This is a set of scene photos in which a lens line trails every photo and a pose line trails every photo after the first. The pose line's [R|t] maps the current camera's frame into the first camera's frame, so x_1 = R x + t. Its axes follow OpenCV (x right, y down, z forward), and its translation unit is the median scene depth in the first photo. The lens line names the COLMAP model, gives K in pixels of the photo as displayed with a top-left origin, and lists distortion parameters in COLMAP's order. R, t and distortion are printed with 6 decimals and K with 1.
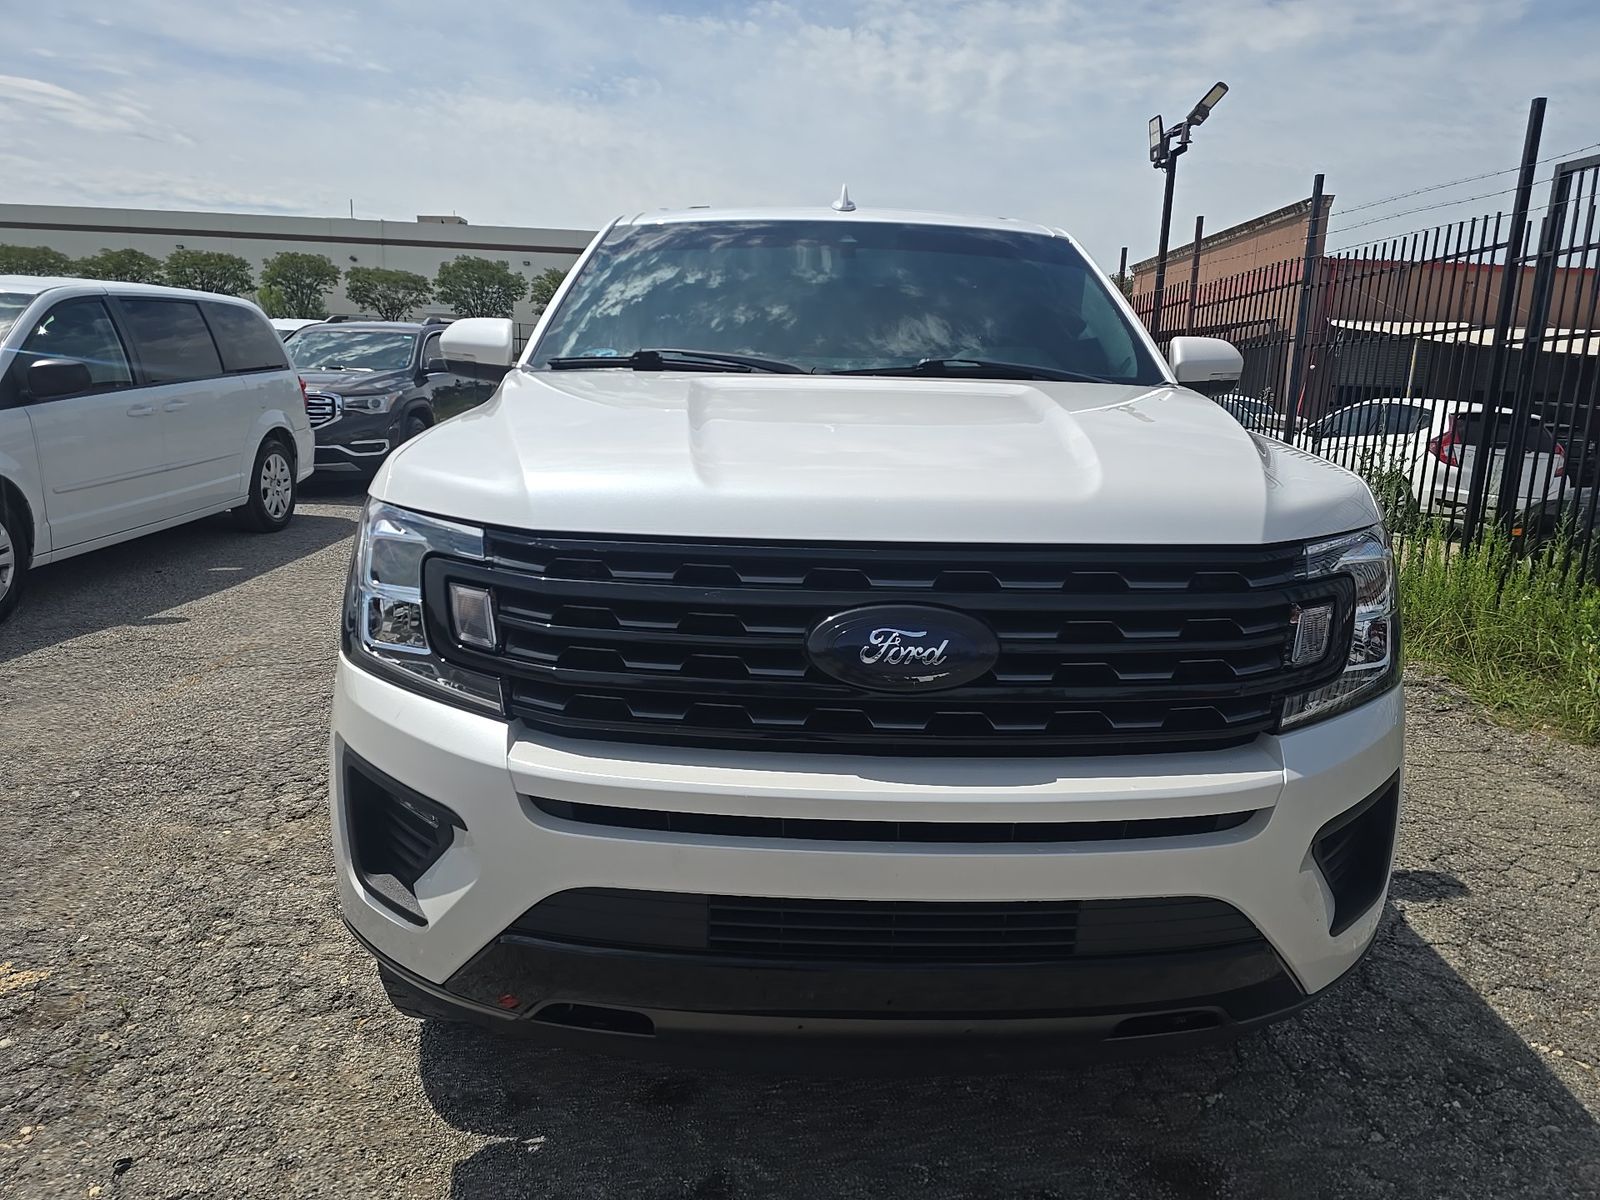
lens RADIAL K [[1076.6, 0, 790.6], [0, 1076.6, 594.7], [0, 0, 1]] dist [0.020709, -0.009562]
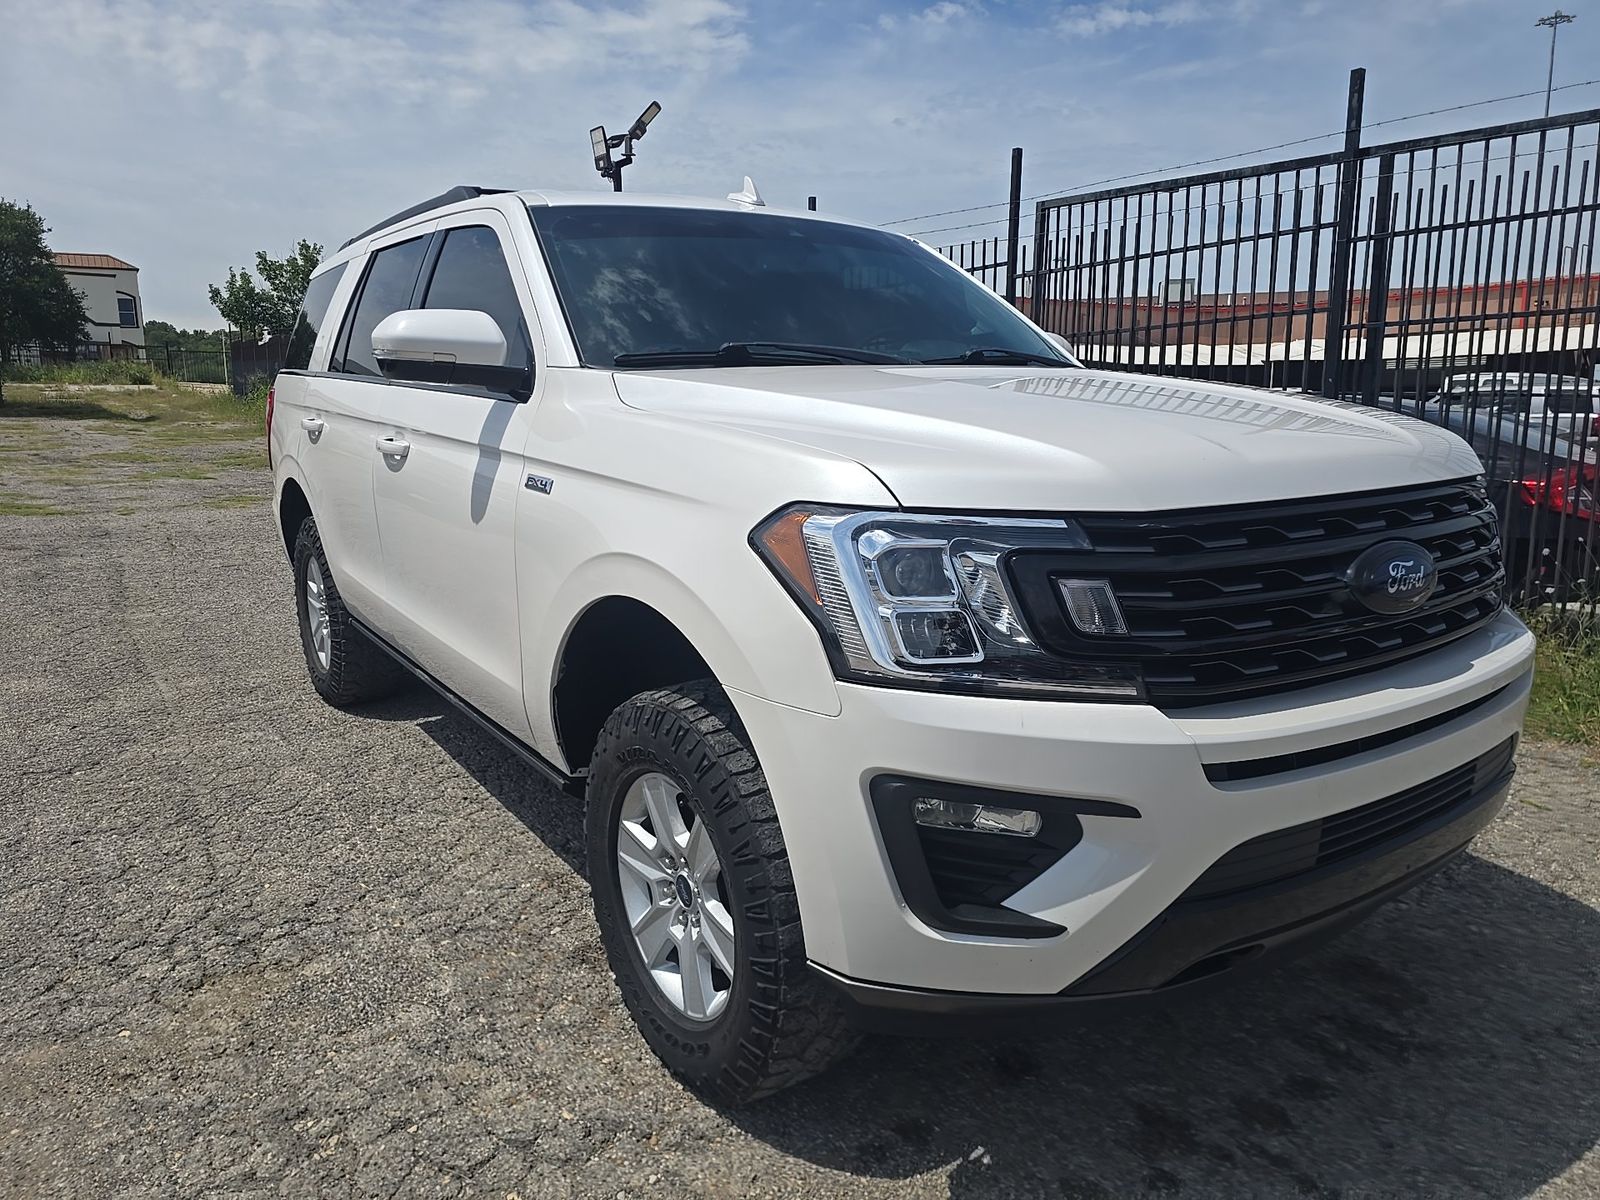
lens RADIAL K [[1076.6, 0, 786.5], [0, 1076.6, 609.1], [0, 0, 1]] dist [0.020709, -0.009562]
pose [[0.828782, -0.140611, 0.541616, -0.294084], [0.136394, 0.989483, 0.048173, -0.017648], [-0.542694, 0.033948, 0.839244, 0.091661]]
